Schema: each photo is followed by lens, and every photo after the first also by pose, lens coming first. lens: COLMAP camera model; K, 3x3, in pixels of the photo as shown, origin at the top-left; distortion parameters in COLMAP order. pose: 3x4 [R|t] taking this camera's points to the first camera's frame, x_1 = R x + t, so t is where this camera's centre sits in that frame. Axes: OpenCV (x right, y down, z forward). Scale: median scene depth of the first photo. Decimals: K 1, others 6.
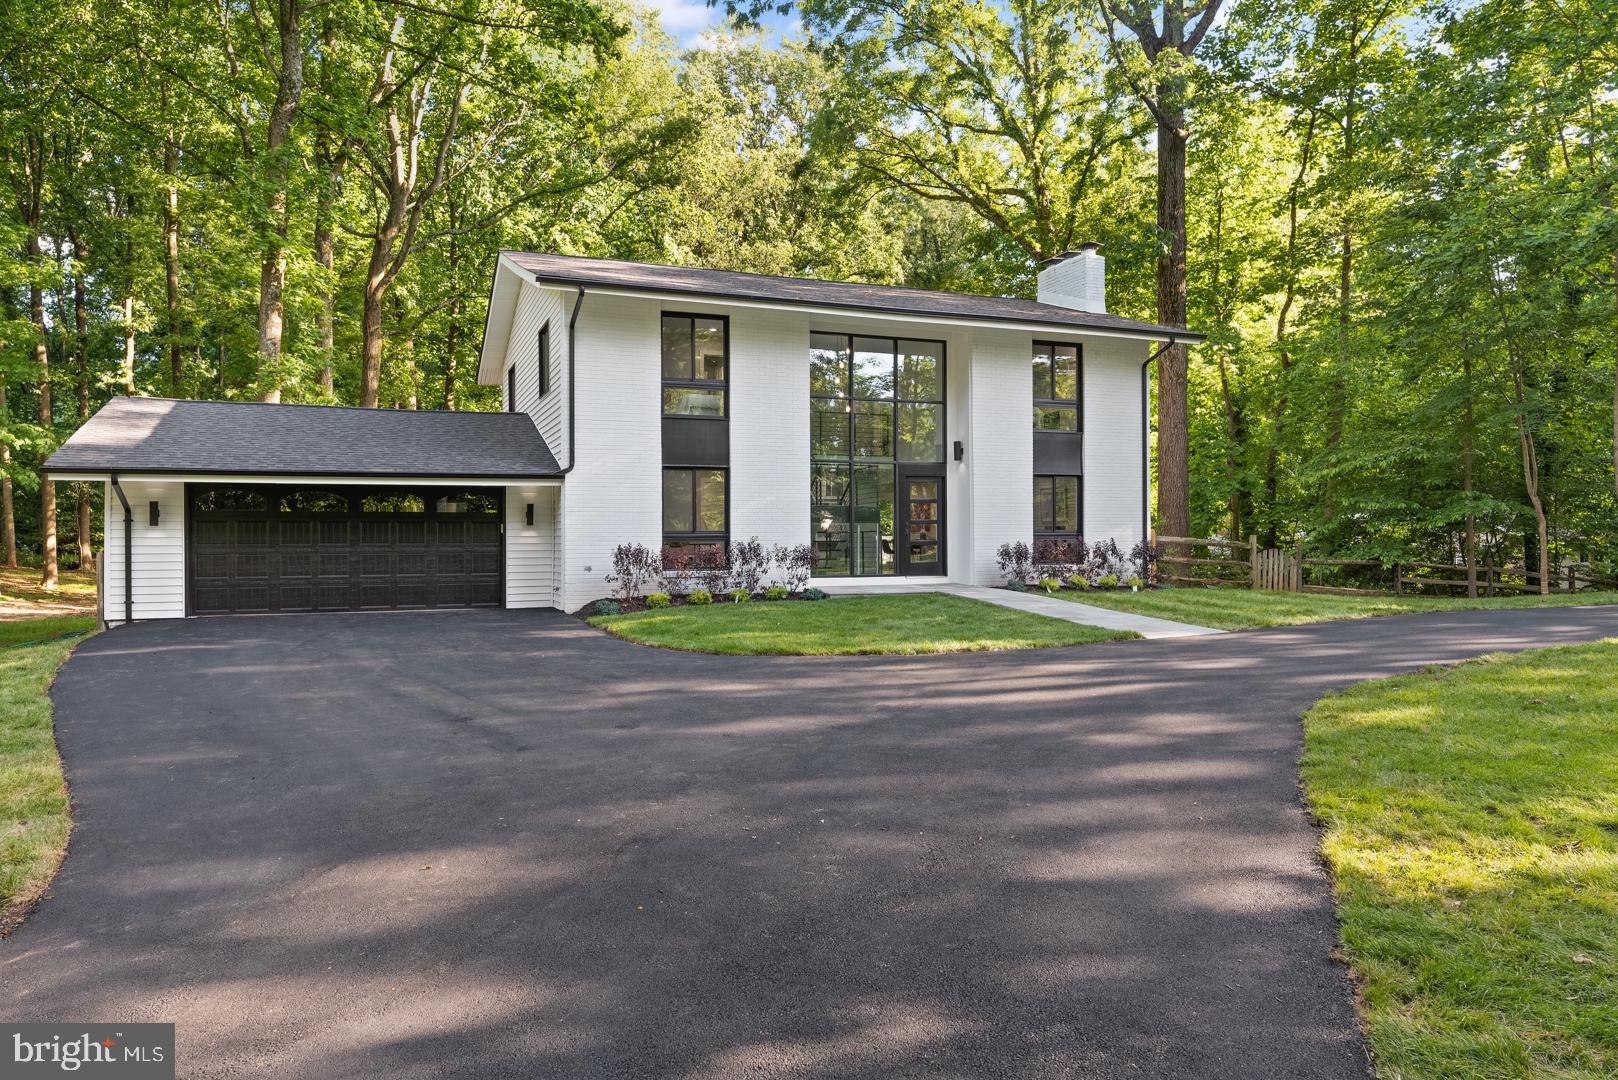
lens RADIAL K [[1069.7, 0, 809.0], [0, 1069.7, 540.0], [0, 0, 1]] dist [0.002867, 0.001048]
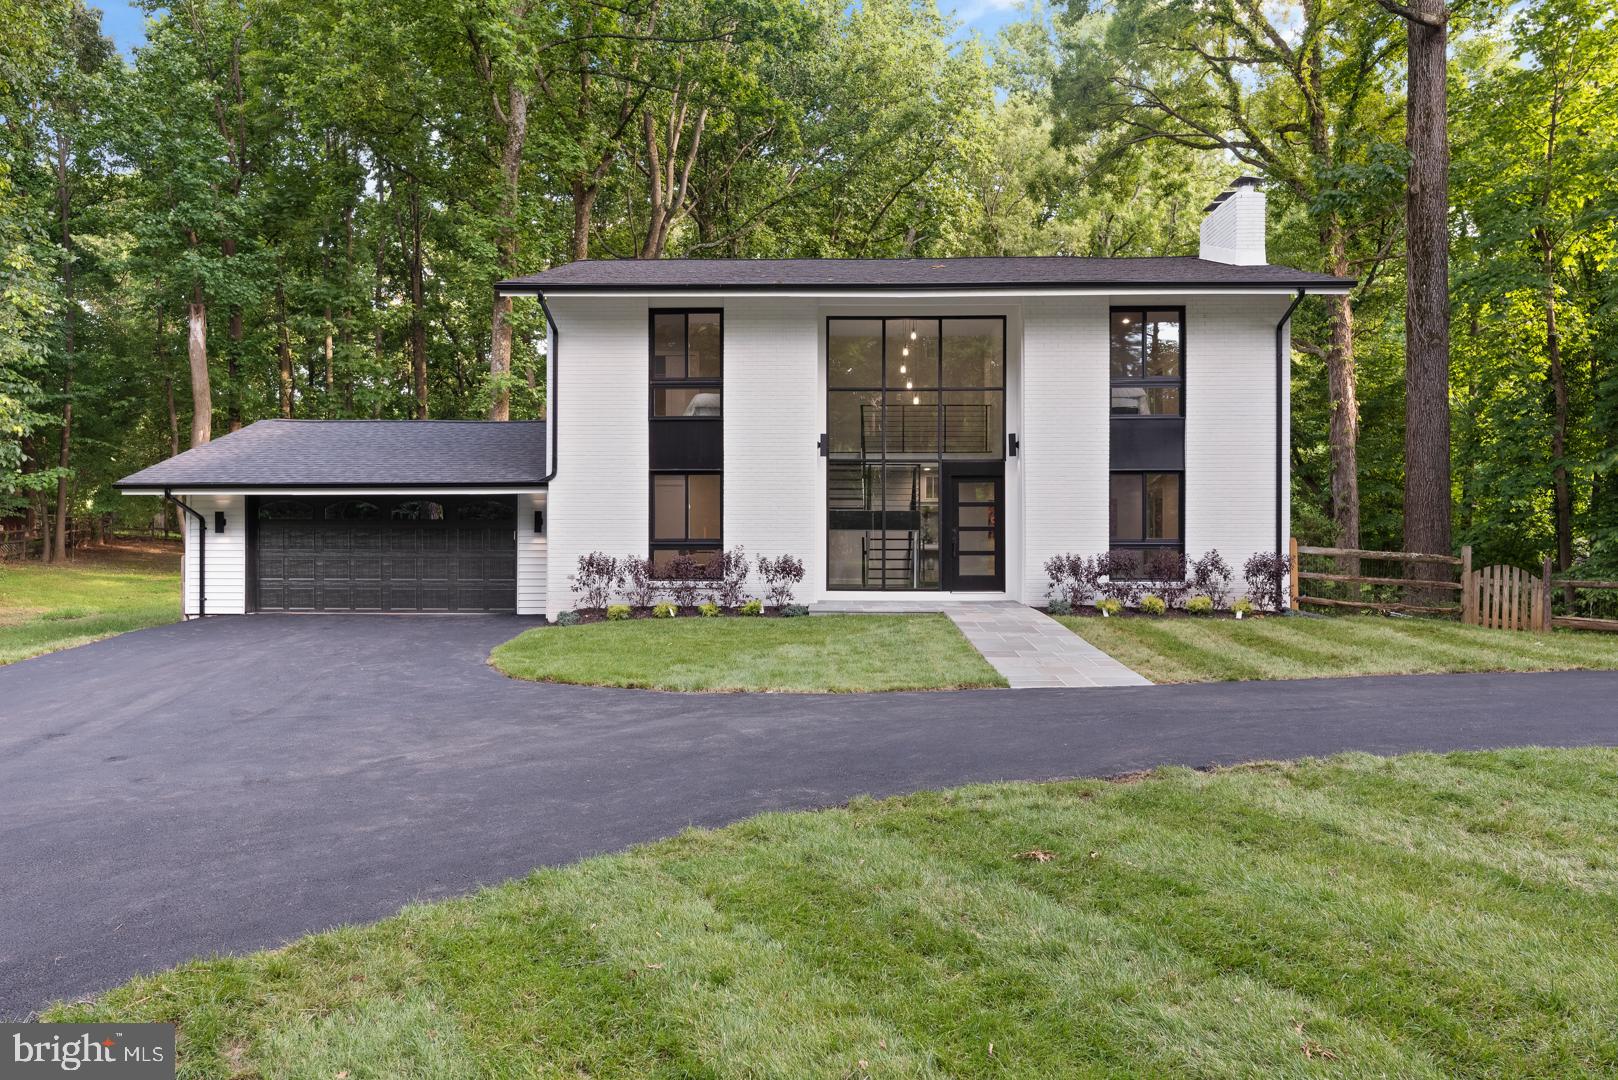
lens RADIAL K [[1069.7, 0, 809.0], [0, 1069.7, 540.0], [0, 0, 1]] dist [0.002867, 0.001048]
pose [[0.916006, 0.006132, -0.401119, 0.370616], [-0.005555, 0.999981, 0.002601, -0.010576], [0.401127, -0.000155, 0.916022, 0.179226]]
